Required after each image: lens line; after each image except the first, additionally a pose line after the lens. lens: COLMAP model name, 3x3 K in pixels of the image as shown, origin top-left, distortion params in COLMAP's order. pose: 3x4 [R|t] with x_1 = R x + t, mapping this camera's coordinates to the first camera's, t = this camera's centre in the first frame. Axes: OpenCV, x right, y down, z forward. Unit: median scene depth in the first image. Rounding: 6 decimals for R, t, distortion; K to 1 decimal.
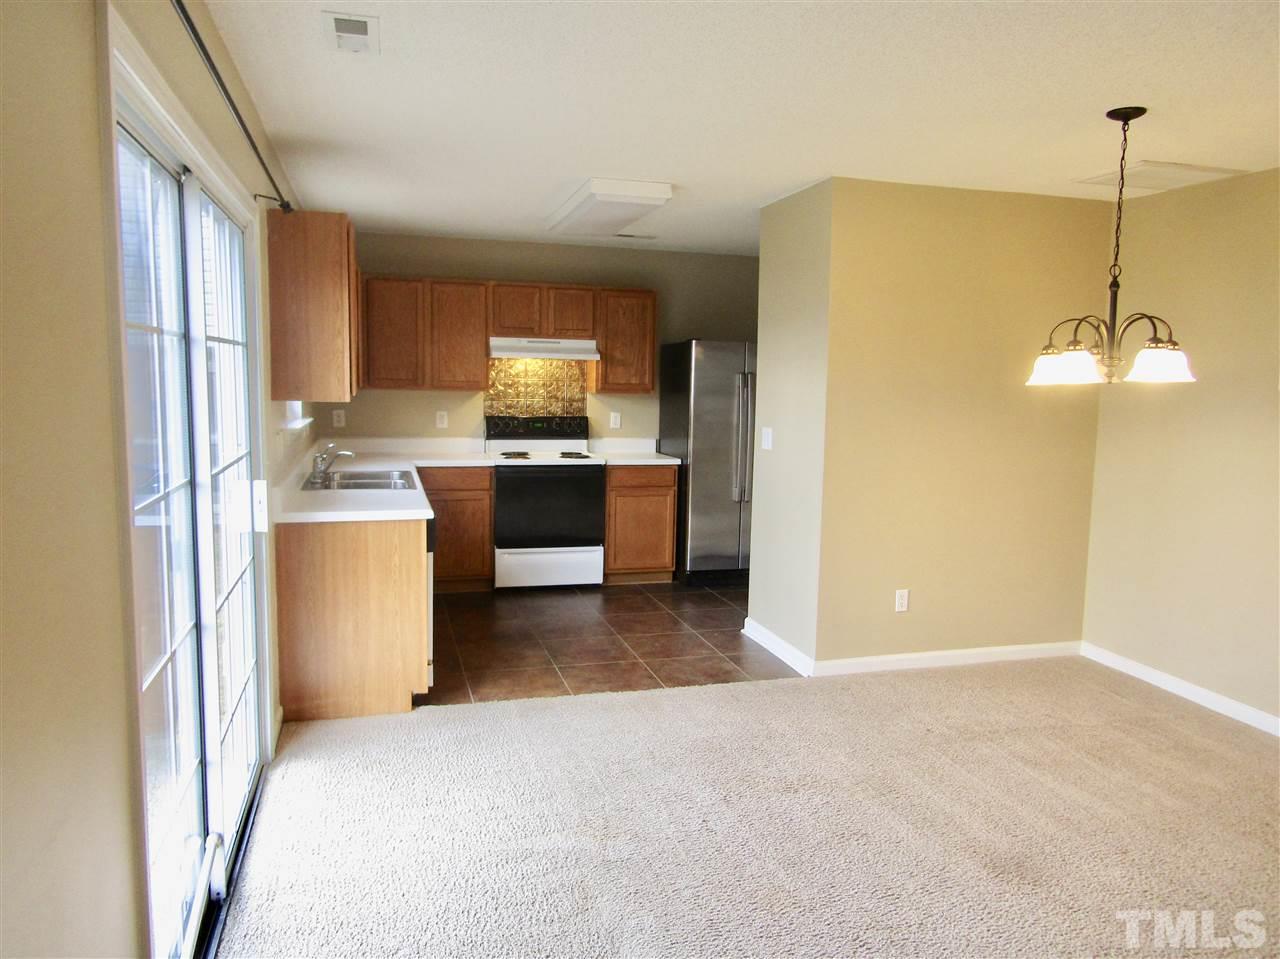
lens RADIAL K [[916.6, 0, 640.0], [0, 916.6, 479.5], [0, 0, 1]] dist [-0.002768, -0.000174]
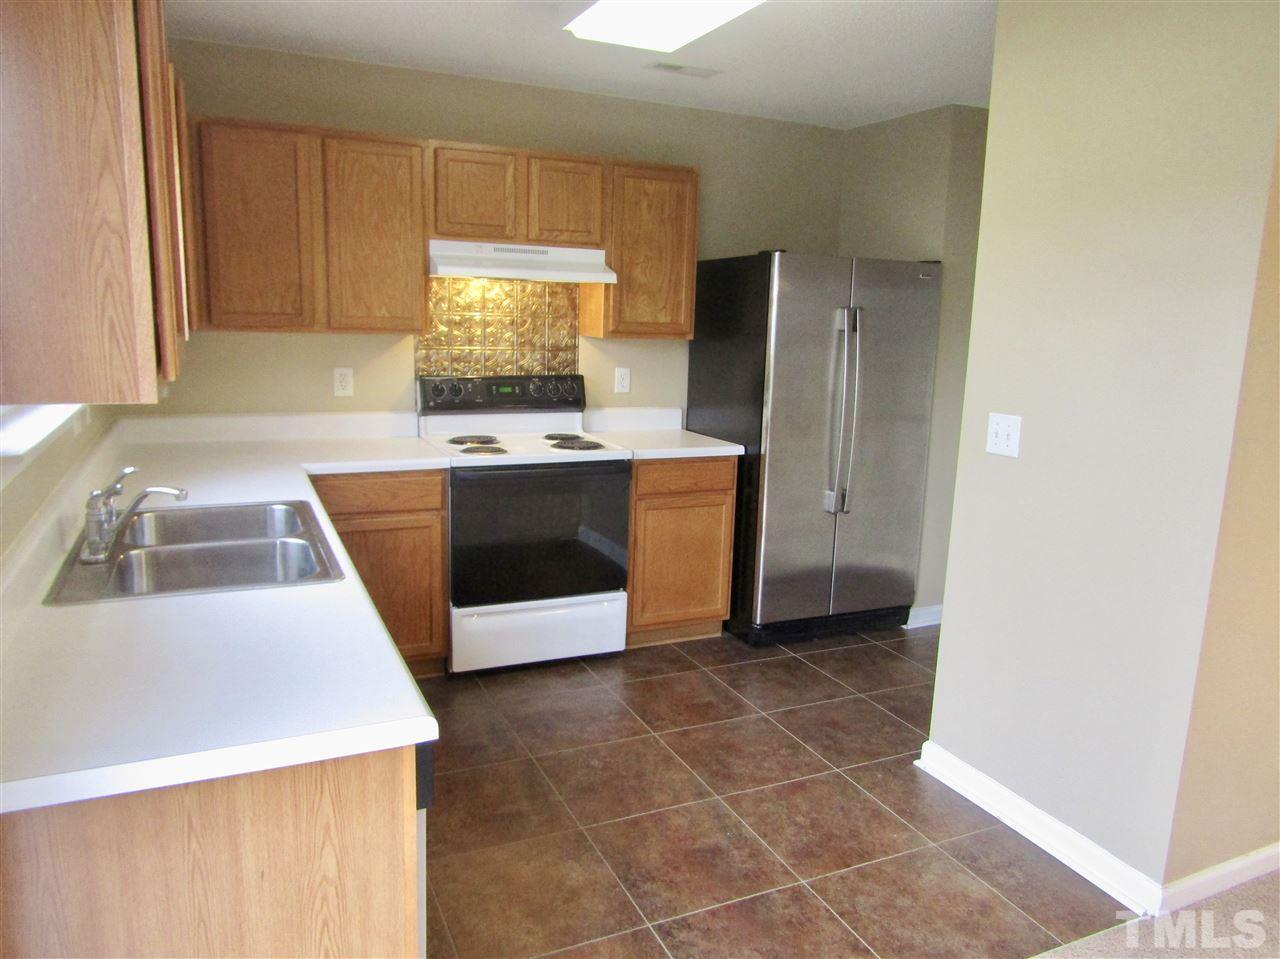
lens RADIAL K [[916.6, 0, 640.0], [0, 916.6, 479.5], [0, 0, 1]] dist [-0.002768, -0.000174]
pose [[0.988483, -0.017413, 0.150325, -0.120146], [0.005881, 0.997028, 0.076815, -0.048139], [-0.151216, -0.075046, 0.985648, 0.395079]]
